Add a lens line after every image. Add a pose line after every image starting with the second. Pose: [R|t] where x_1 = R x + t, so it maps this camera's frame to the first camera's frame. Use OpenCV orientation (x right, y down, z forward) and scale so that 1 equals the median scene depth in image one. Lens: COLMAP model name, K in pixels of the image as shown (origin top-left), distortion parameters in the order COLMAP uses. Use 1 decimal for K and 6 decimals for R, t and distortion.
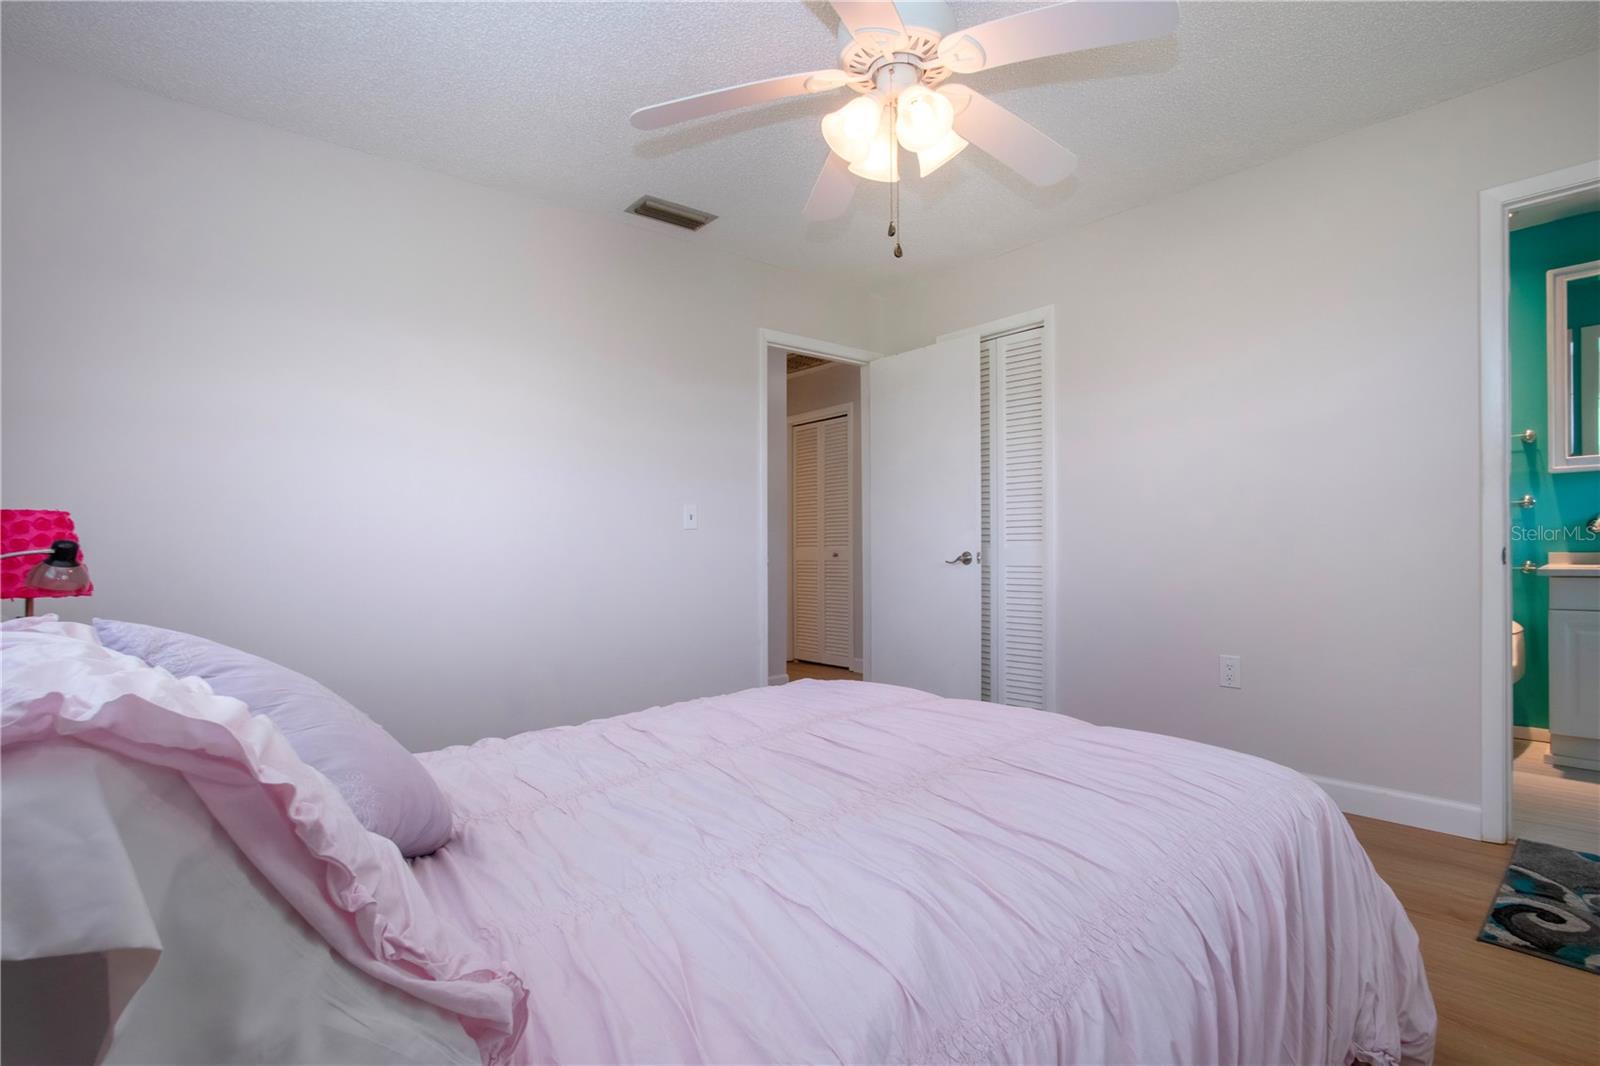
lens RADIAL K [[762.5, 0, 829.5], [0, 762.5, 532.9], [0, 0, 1]] dist [-0.019431, 0.007454]
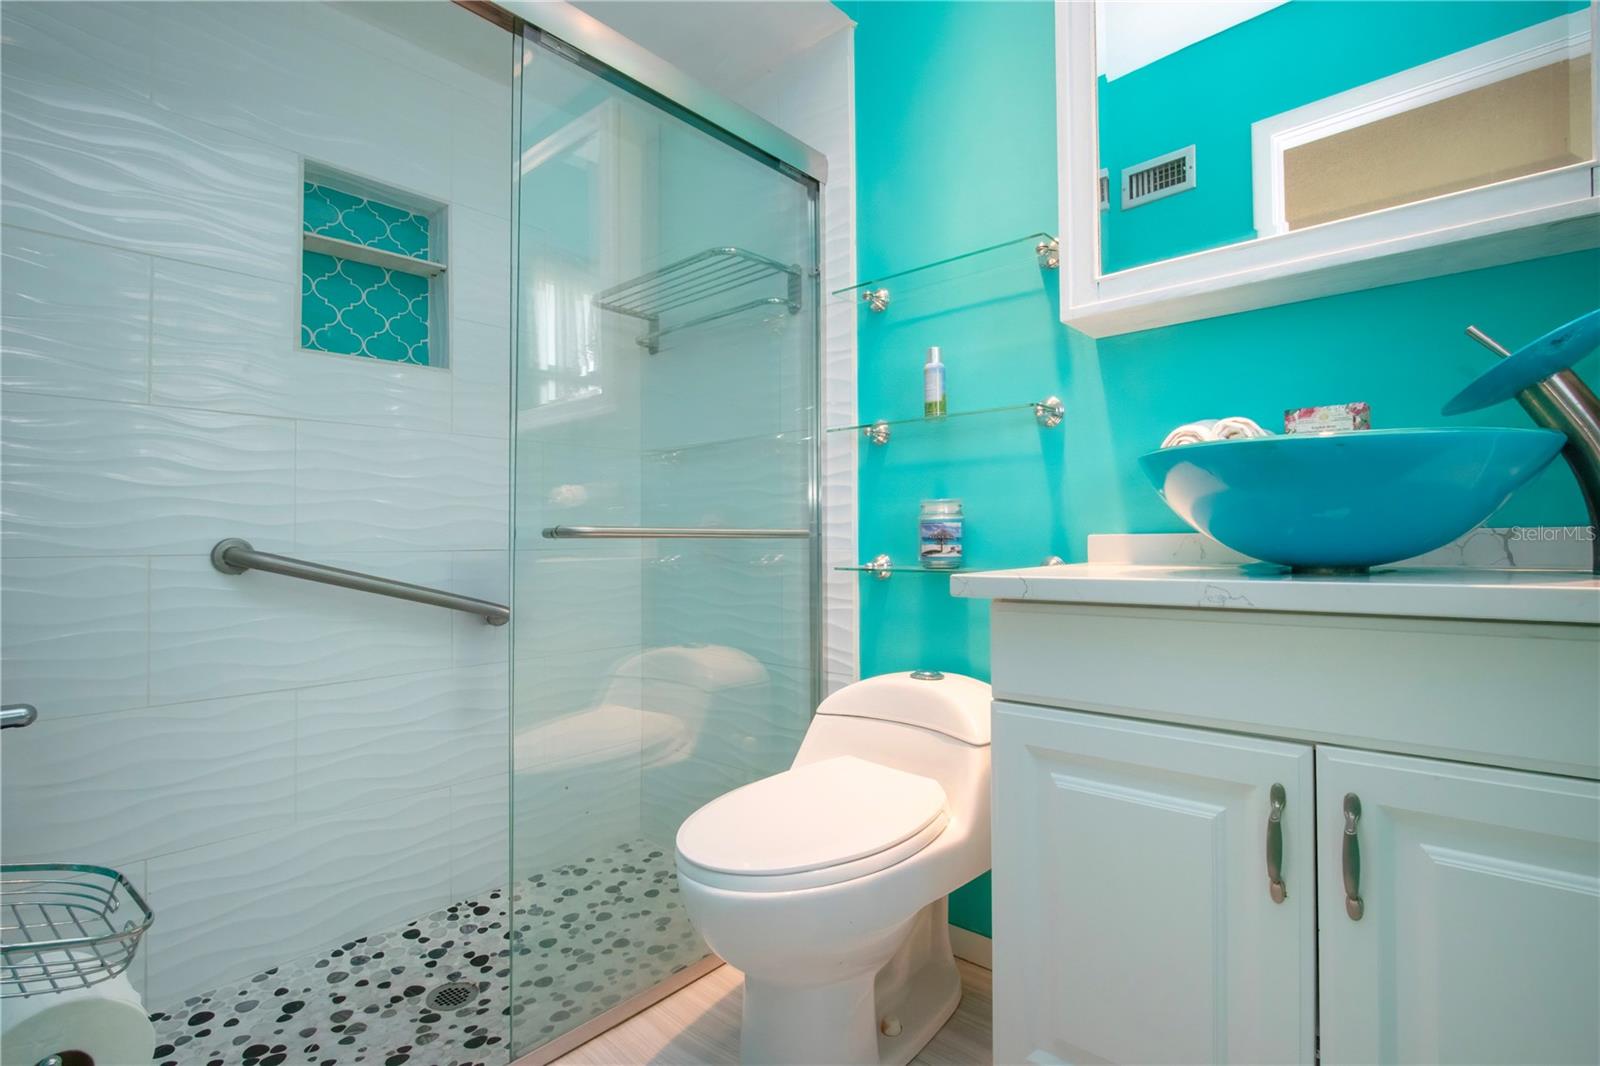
lens RADIAL K [[769.0, 0, 768.0], [0, 769.0, 536.2], [0, 0, 1]] dist [-0.003633, 0.000186]
pose [[0.994014, 0.002378, 0.109228, 1.042612], [-0.002087, 0.999994, -0.002785, 0.039555], [-0.109234, 0.002540, 0.994013, 0.864299]]
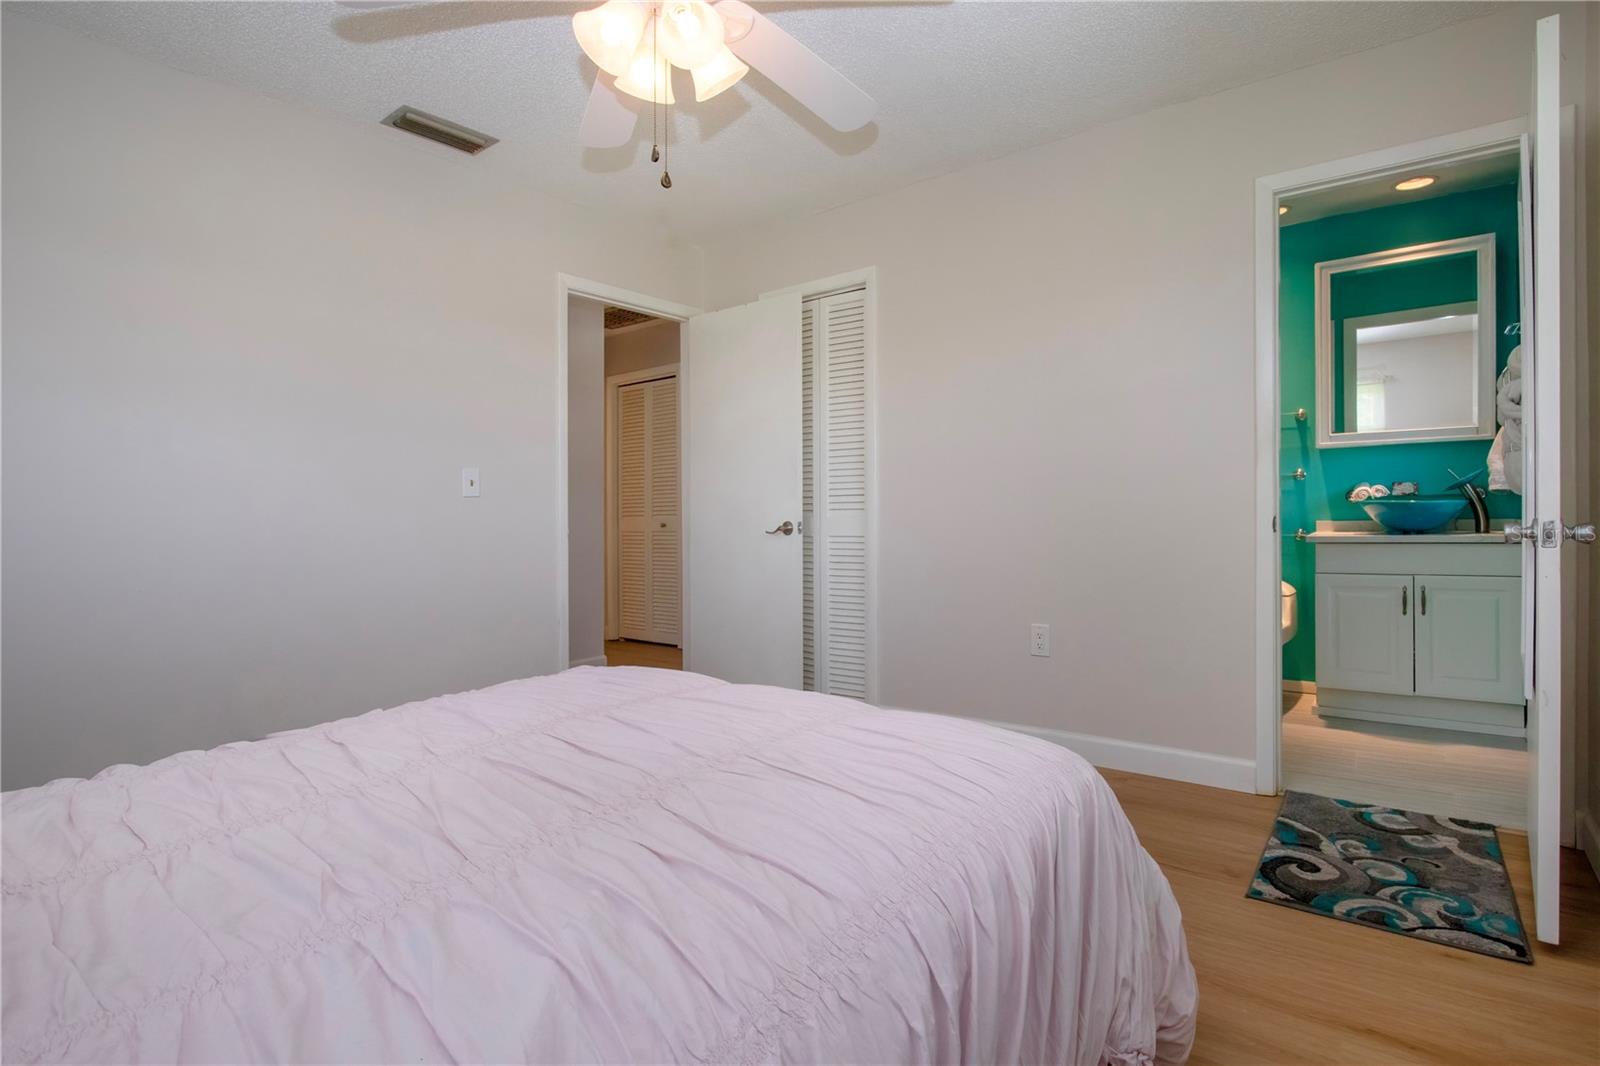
lens RADIAL K [[786.1, 0, 836.8], [0, 786.1, 500.9], [0, 0, 1]] dist [-0.019979, 0.016917]
pose [[0.979104, 0.002598, 0.203343, 0.056638], [-0.002295, 0.999996, -0.001727, 0.000765], [-0.203346, 0.001224, 0.979106, 0.040145]]
